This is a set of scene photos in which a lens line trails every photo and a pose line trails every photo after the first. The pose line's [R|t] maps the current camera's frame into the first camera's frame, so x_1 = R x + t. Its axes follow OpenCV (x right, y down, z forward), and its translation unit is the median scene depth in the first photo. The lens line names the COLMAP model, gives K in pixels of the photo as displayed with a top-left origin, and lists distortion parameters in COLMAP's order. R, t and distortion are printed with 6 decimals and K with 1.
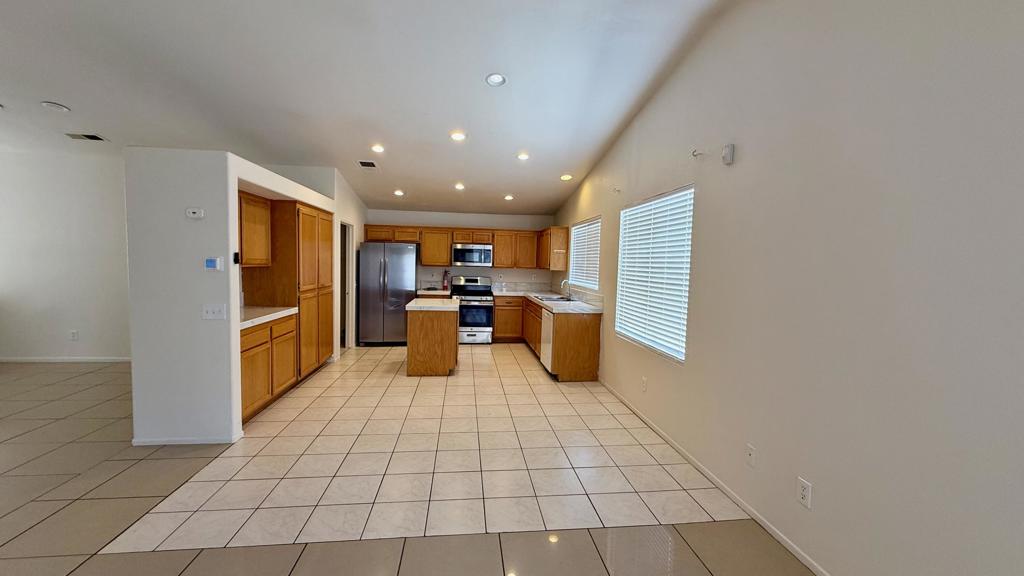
lens RADIAL K [[407.2, 0, 510.6], [0, 407.2, 289.1], [0, 0, 1]] dist [-0.001446, -0.000205]
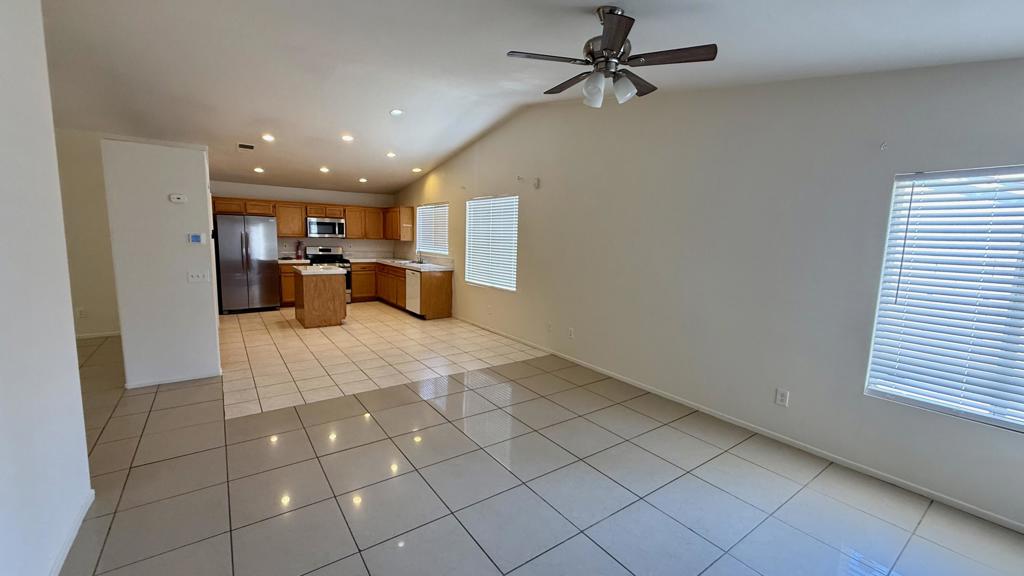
lens RADIAL K [[407.2, 0, 510.6], [0, 407.2, 289.1], [0, 0, 1]] dist [-0.001446, -0.000205]
pose [[0.873684, -0.064224, 0.482236, -0.289093], [0.026712, 0.996085, 0.084264, 0.007956], [-0.485760, -0.060739, 0.871979, -0.358895]]
